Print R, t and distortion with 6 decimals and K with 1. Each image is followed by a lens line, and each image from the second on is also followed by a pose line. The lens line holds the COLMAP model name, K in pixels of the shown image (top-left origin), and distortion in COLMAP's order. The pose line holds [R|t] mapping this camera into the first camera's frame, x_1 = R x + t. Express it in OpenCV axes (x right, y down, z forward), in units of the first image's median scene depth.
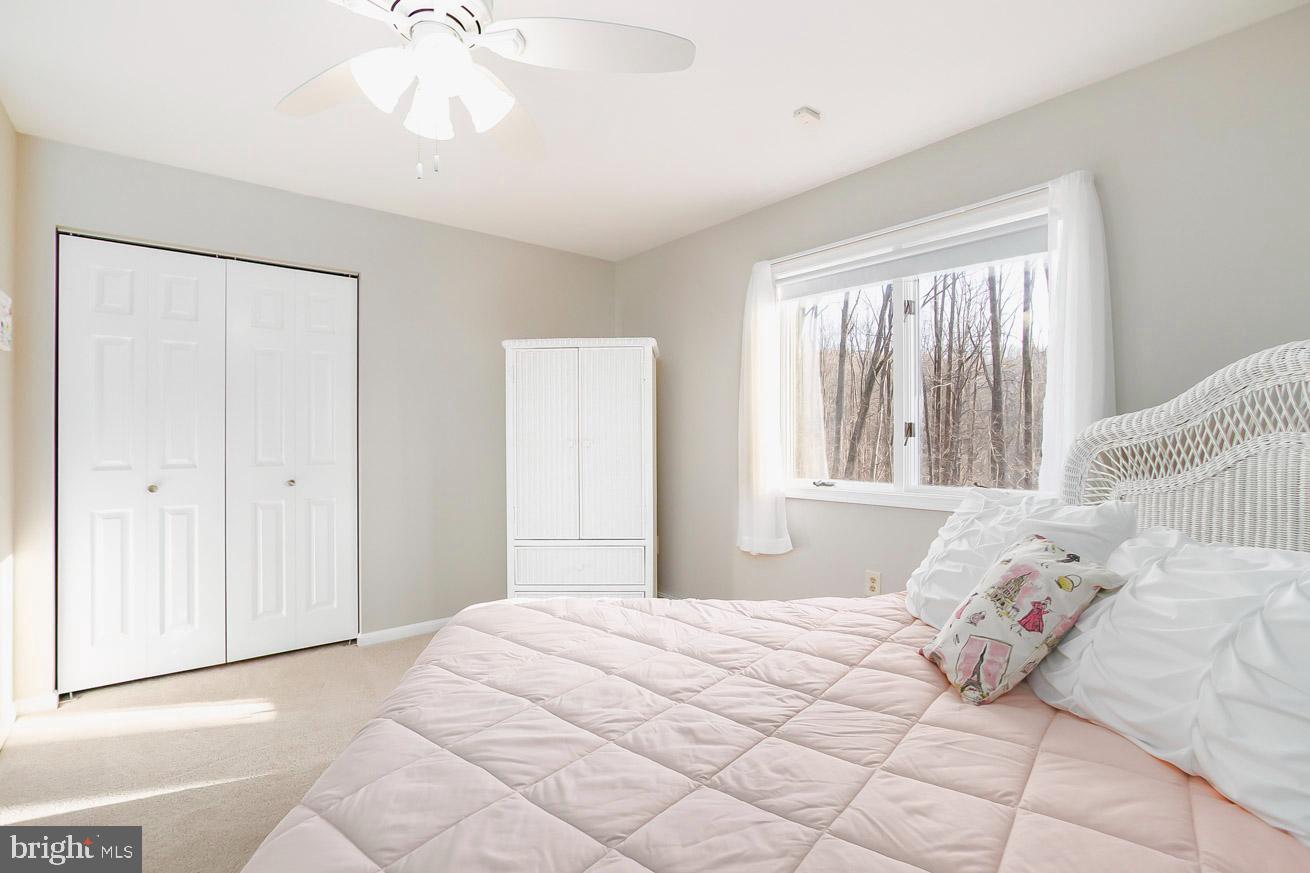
lens RADIAL K [[610.8, 0, 659.9], [0, 610.8, 439.5], [0, 0, 1]] dist [-0.015414, 0.003996]
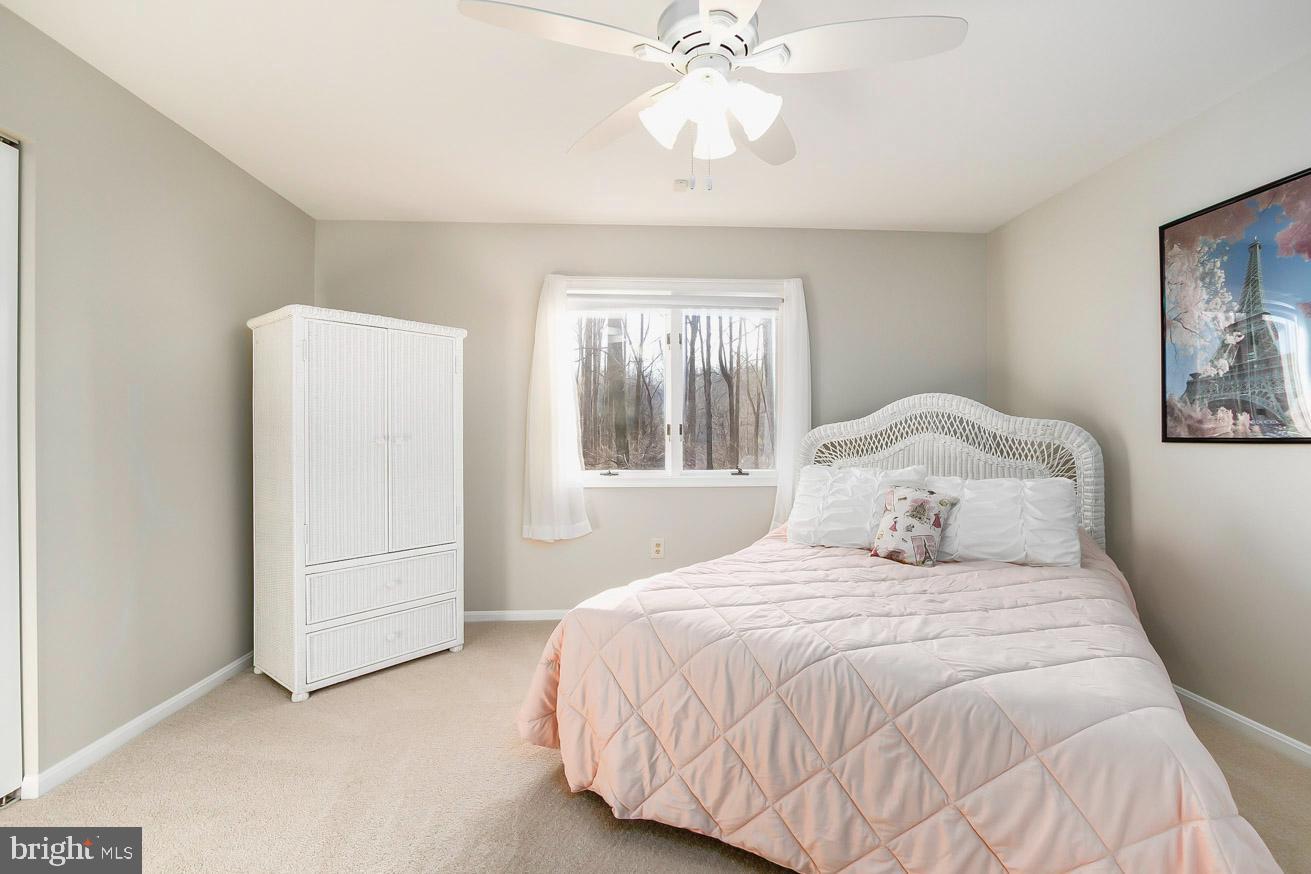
lens RADIAL K [[611.3, 0, 663.8], [0, 611.3, 437.6], [0, 0, 1]] dist [-0.015414, 0.003996]
pose [[0.595448, 0.000108, 0.803394, -1.209869], [0.001099, 0.999999, -0.000949, 0.006375], [-0.803393, 0.001448, 0.595447, 0.382074]]
